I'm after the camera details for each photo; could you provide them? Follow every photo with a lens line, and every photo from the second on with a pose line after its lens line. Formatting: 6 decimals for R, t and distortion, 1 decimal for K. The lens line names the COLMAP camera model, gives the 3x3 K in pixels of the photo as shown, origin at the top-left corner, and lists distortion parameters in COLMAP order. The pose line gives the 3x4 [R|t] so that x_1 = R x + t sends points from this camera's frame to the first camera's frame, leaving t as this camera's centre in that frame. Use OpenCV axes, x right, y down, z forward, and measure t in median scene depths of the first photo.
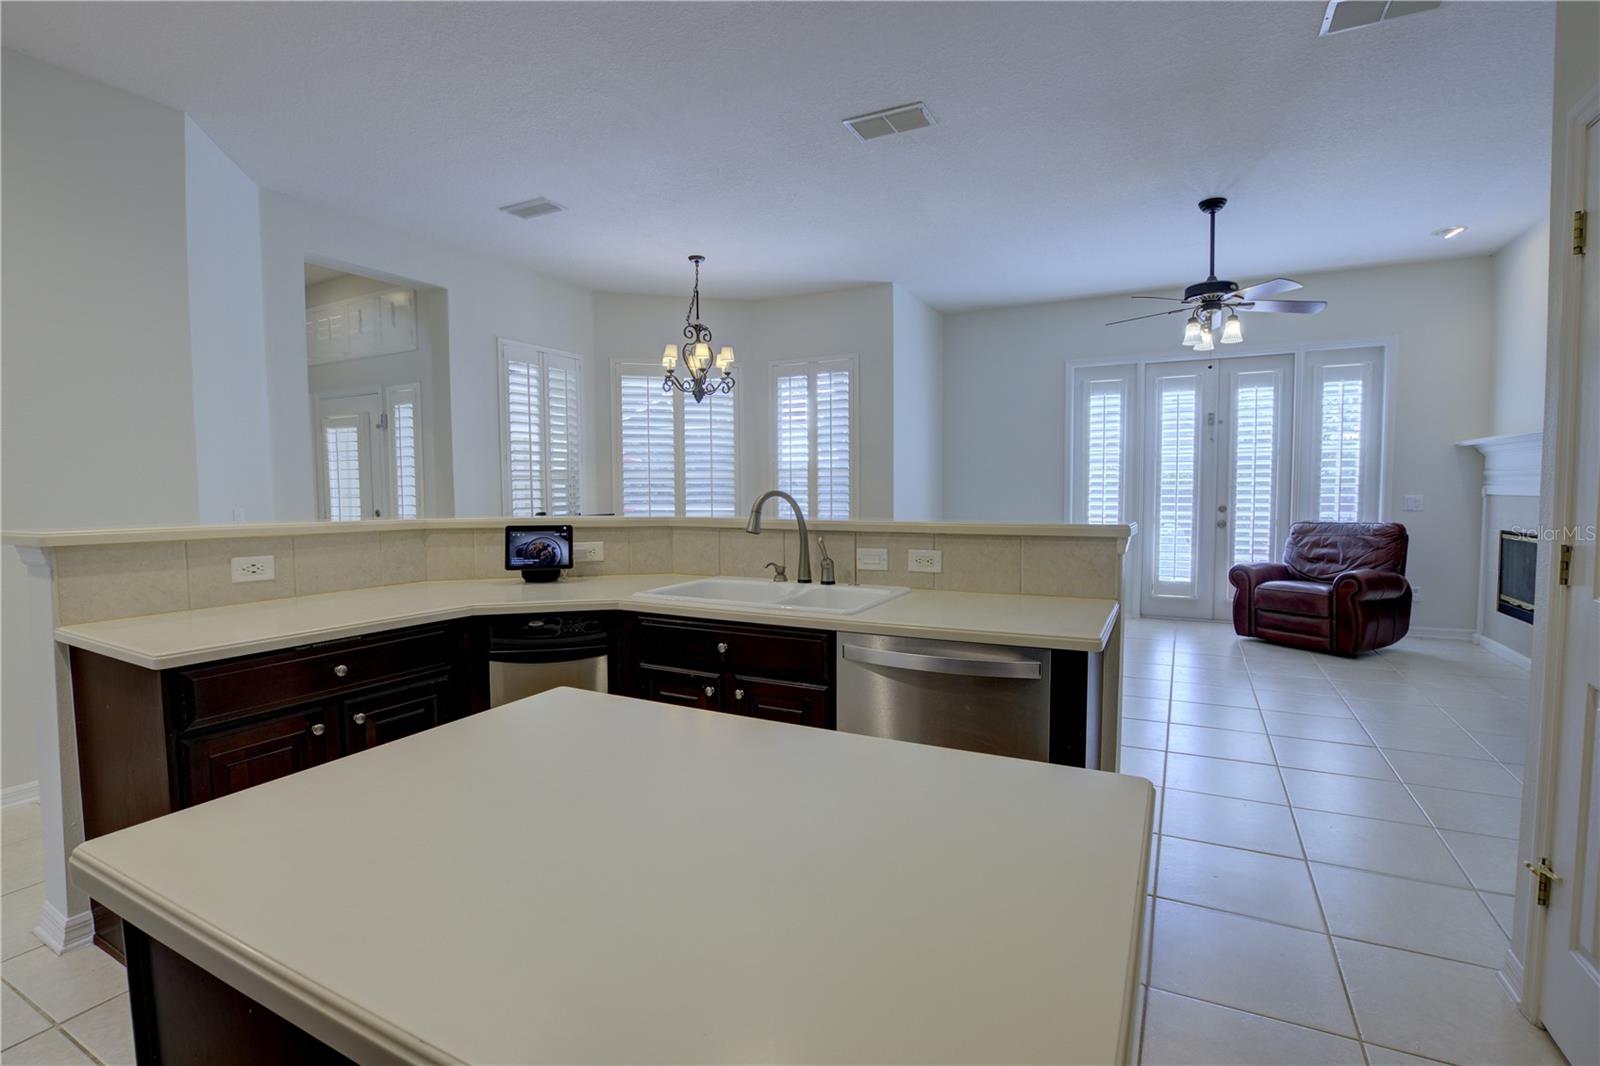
lens RADIAL K [[735.3, 0, 800.0], [0, 735.3, 533.0], [0, 0, 1]] dist [-0.018165, 0.000297]
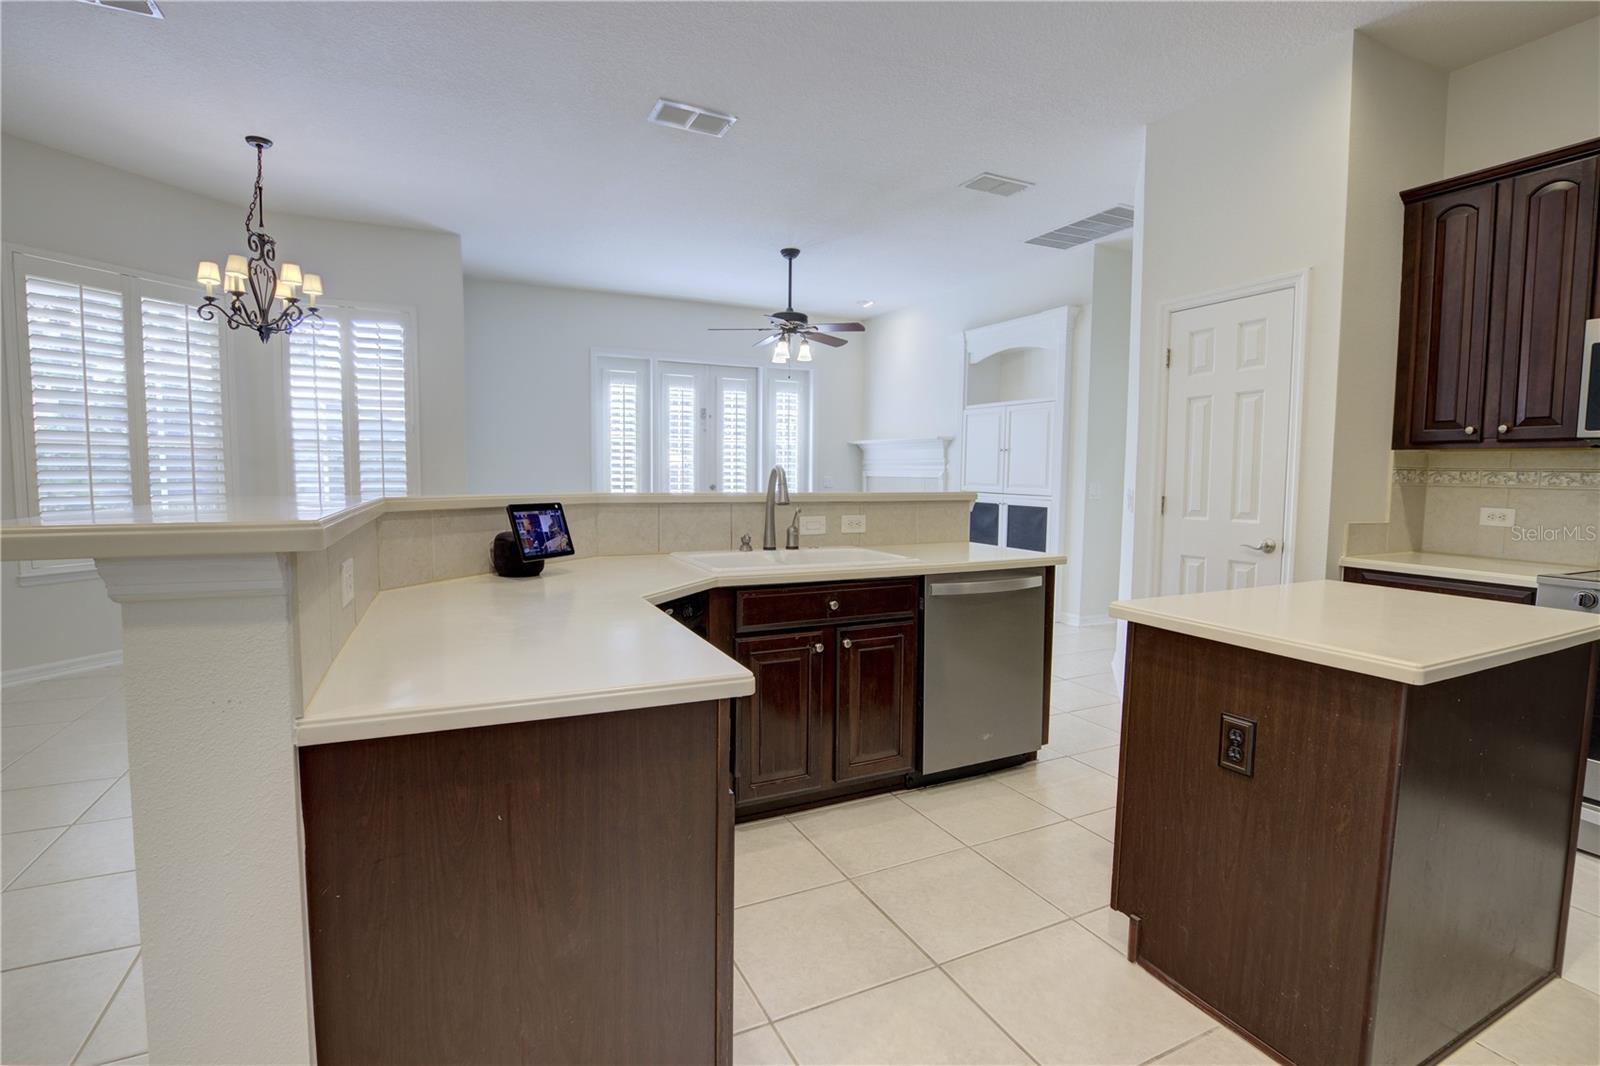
lens RADIAL K [[755.2, 0, 800.0], [0, 755.2, 533.0], [0, 0, 1]] dist [-0.027761, 0.000824]
pose [[0.598739, -0.053464, 0.799158, -0.532943], [0.035968, 0.998558, 0.039857, -0.000603], [-0.800136, 0.004880, 0.599799, 0.176739]]
